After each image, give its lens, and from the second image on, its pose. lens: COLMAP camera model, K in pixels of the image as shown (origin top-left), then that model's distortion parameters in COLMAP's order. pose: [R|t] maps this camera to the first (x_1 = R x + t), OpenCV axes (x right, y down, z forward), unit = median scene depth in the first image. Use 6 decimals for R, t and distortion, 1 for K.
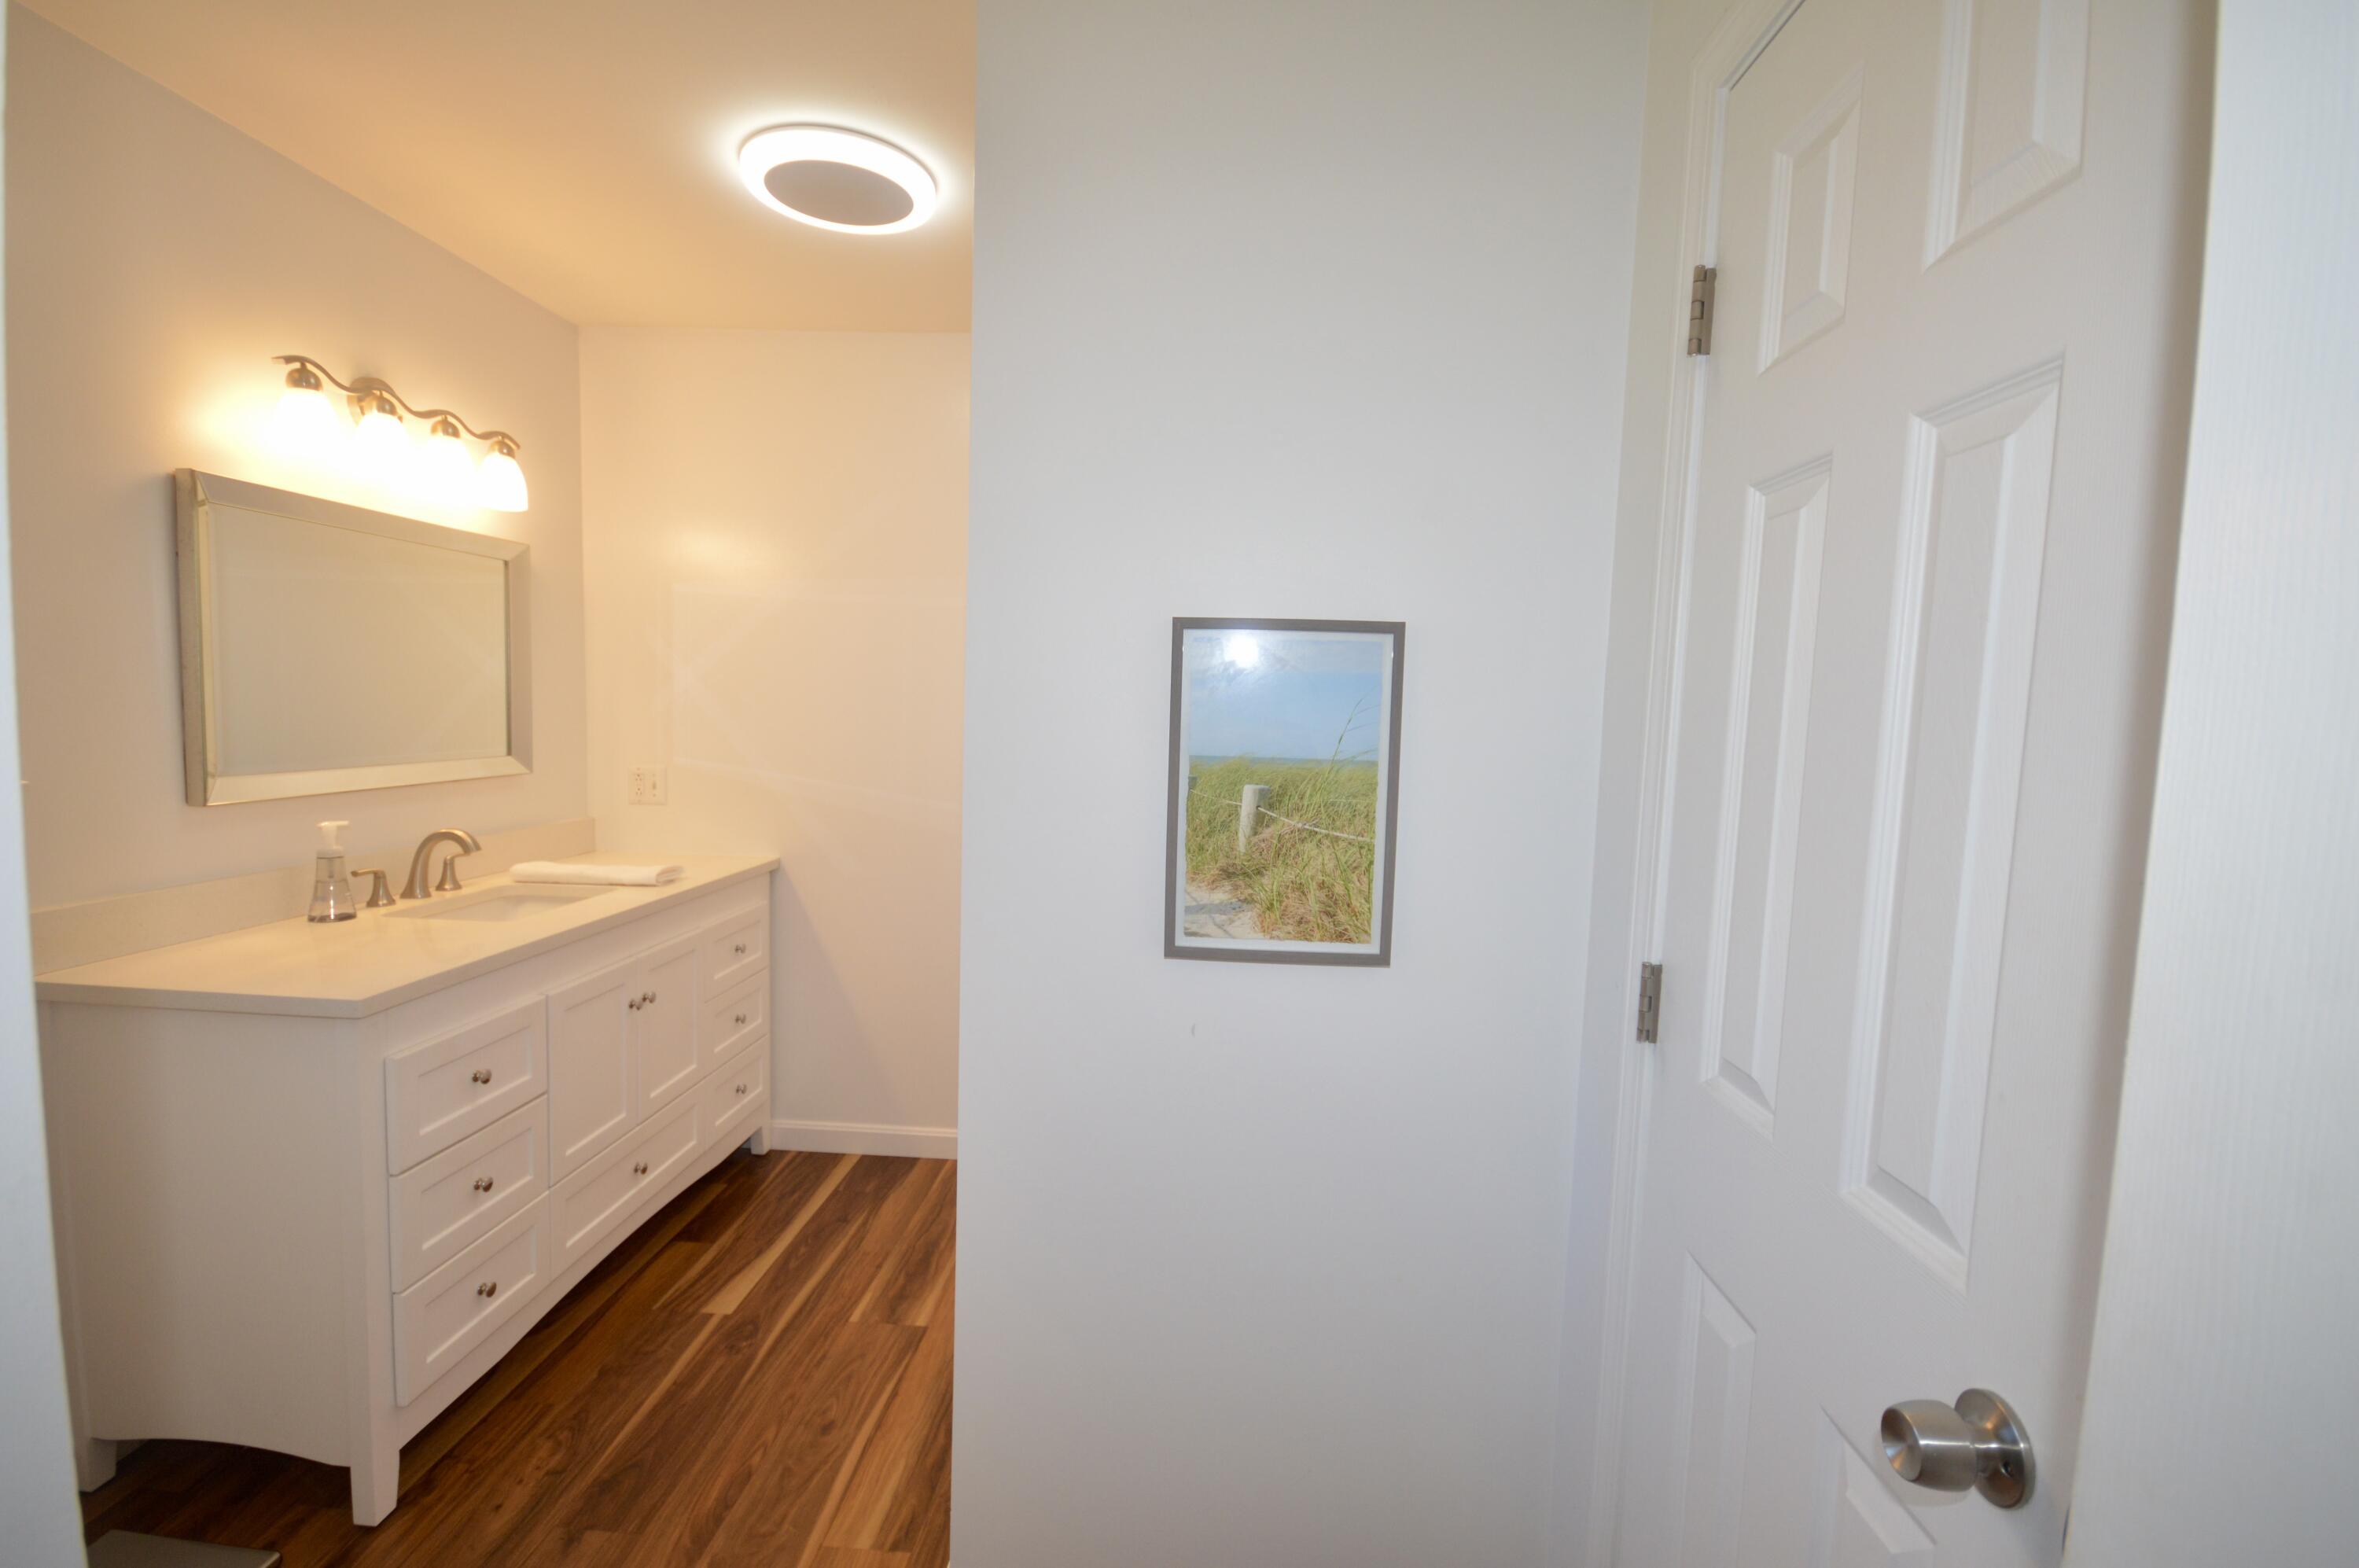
lens RADIAL K [[1064.9, 0, 1197.4], [0, 1064.9, 794.9], [0, 0, 1]] dist [0.007102, -0.009404]
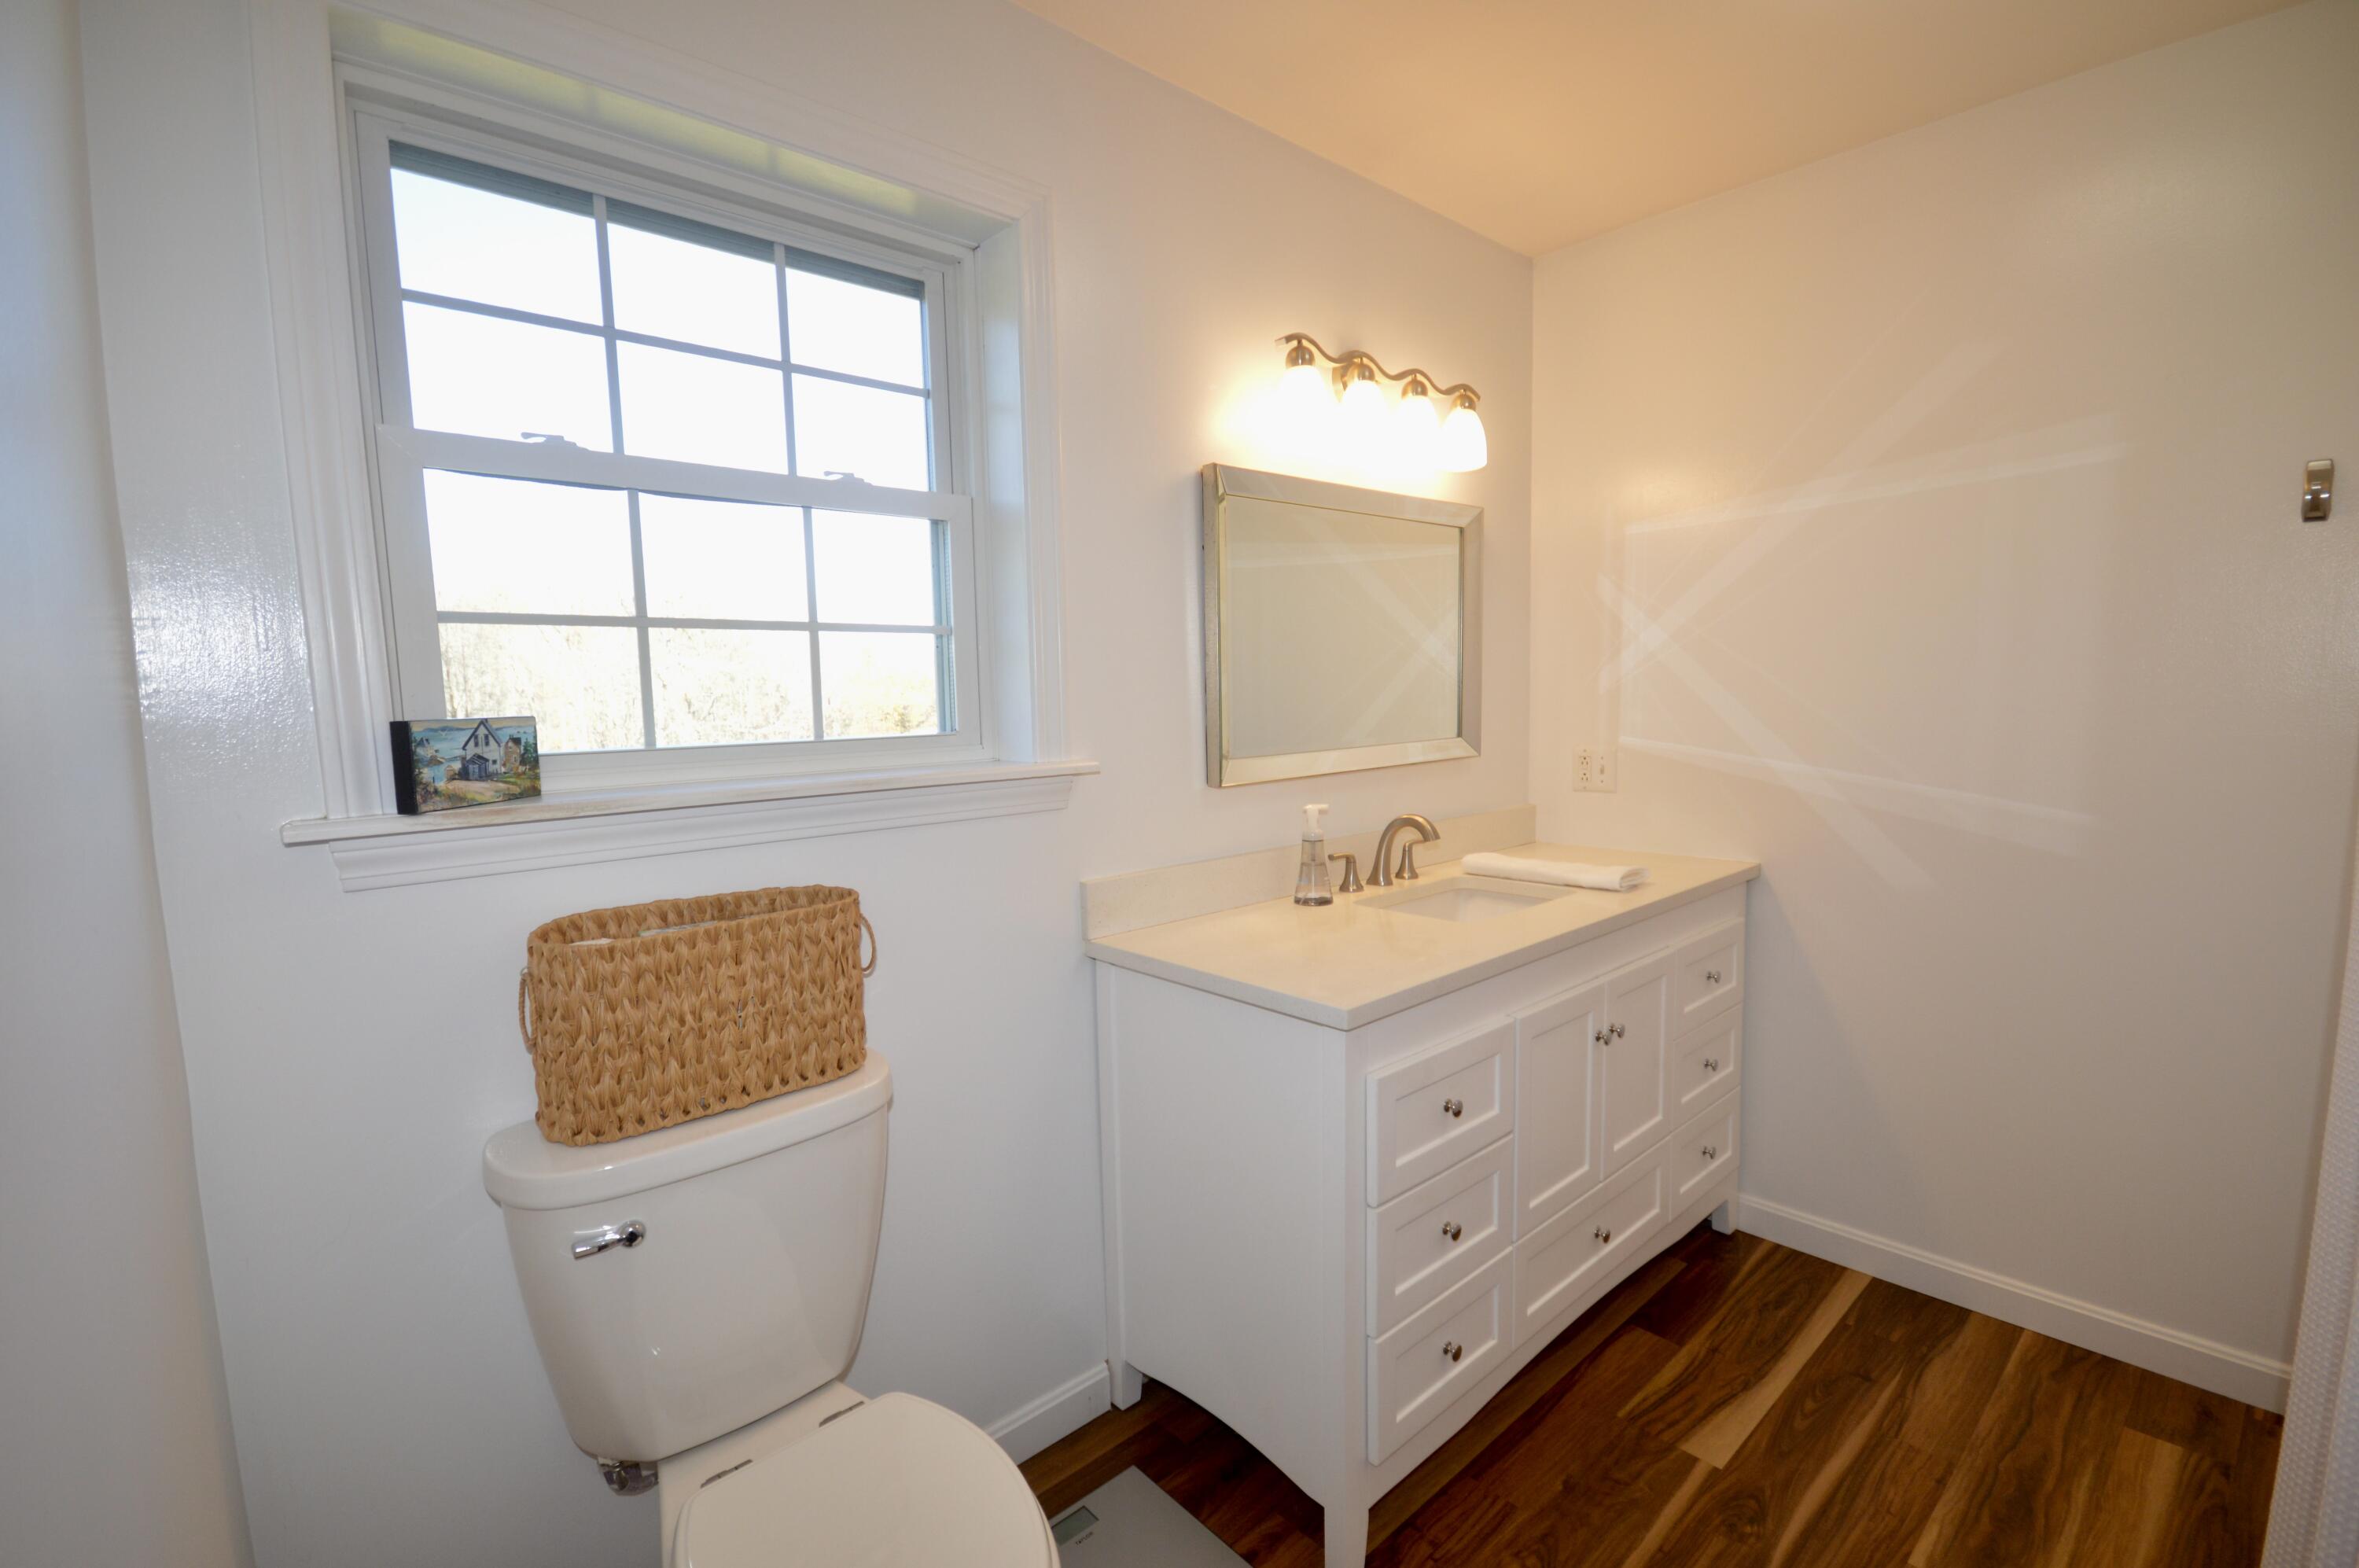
lens RADIAL K [[1064.9, 0, 1144.3], [0, 1064.9, 793.6], [0, 0, 1]] dist [0.007102, -0.009404]
pose [[0.683773, 0.023346, -0.729321, -0.170491], [-0.013280, 0.999721, 0.019551, -0.002220], [0.729574, -0.003683, 0.683892, 0.177698]]
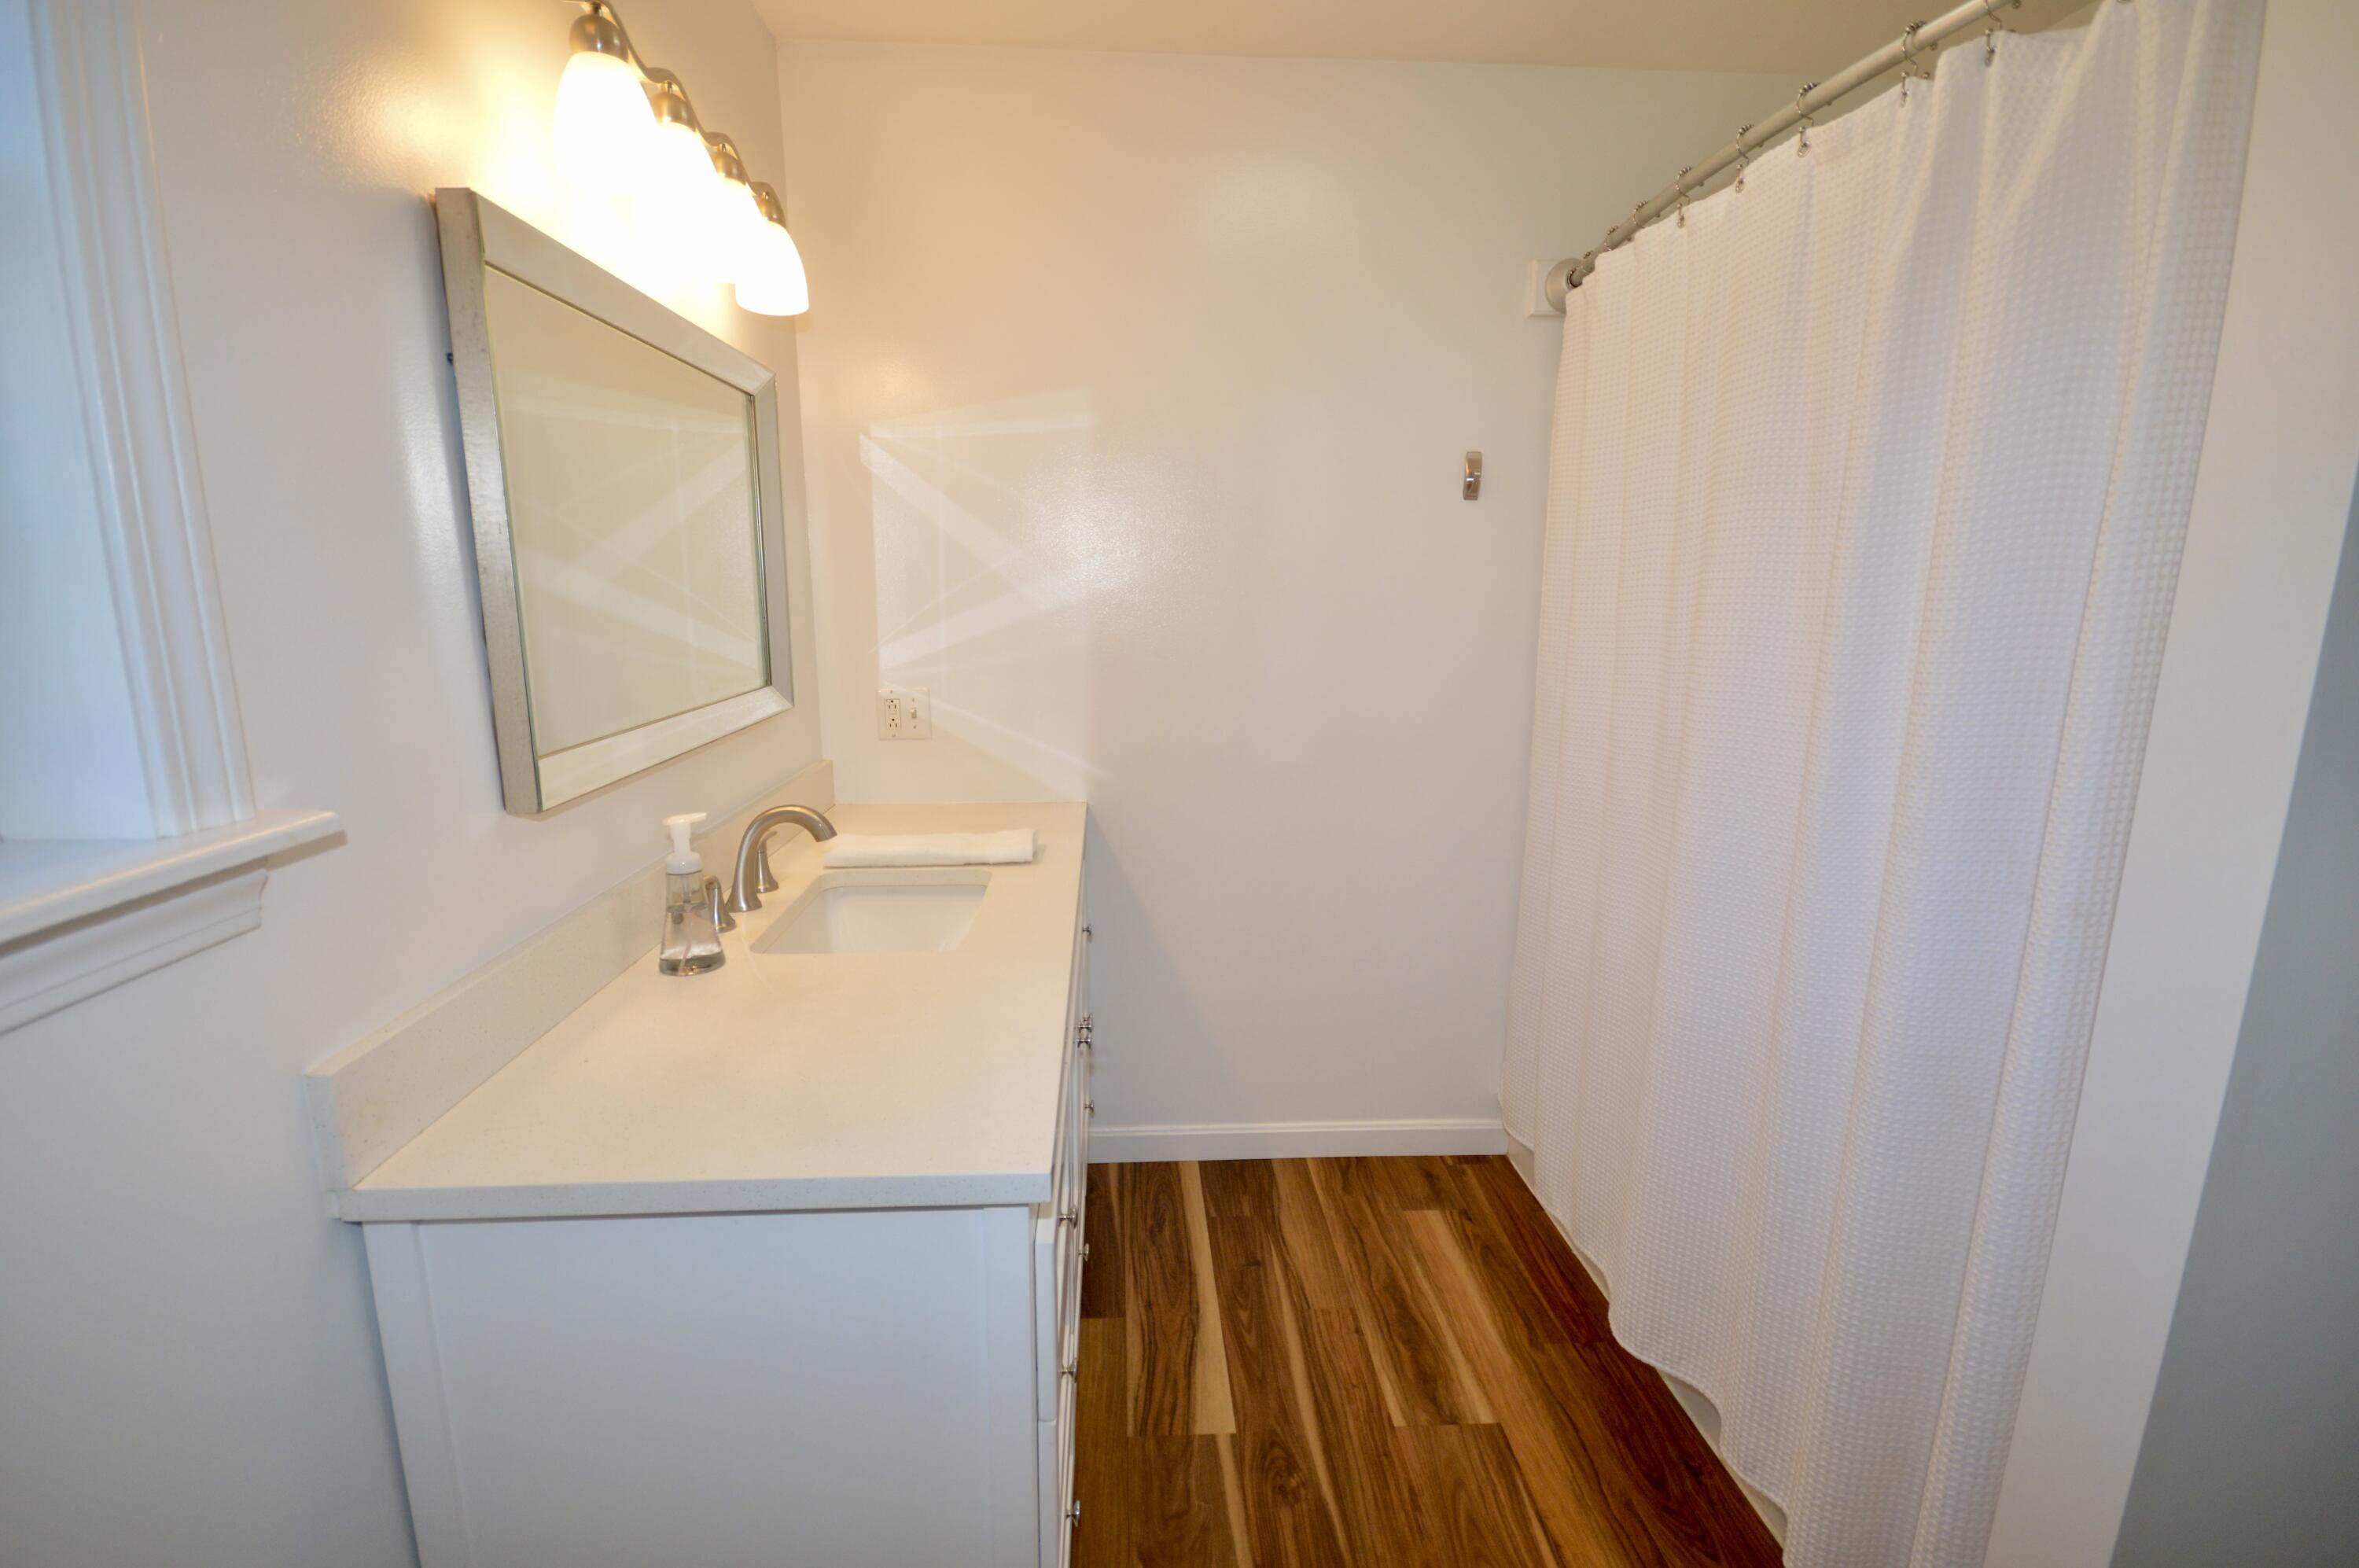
lens RADIAL K [[1064.9, 0, 1192.0], [0, 1064.9, 802.9], [0, 0, 1]] dist [0.007102, -0.009404]
pose [[0.994474, -0.048580, 0.093064, -0.496261], [0.036629, 0.991344, 0.126077, -0.043689], [-0.098383, -0.121972, 0.987646, 0.306864]]
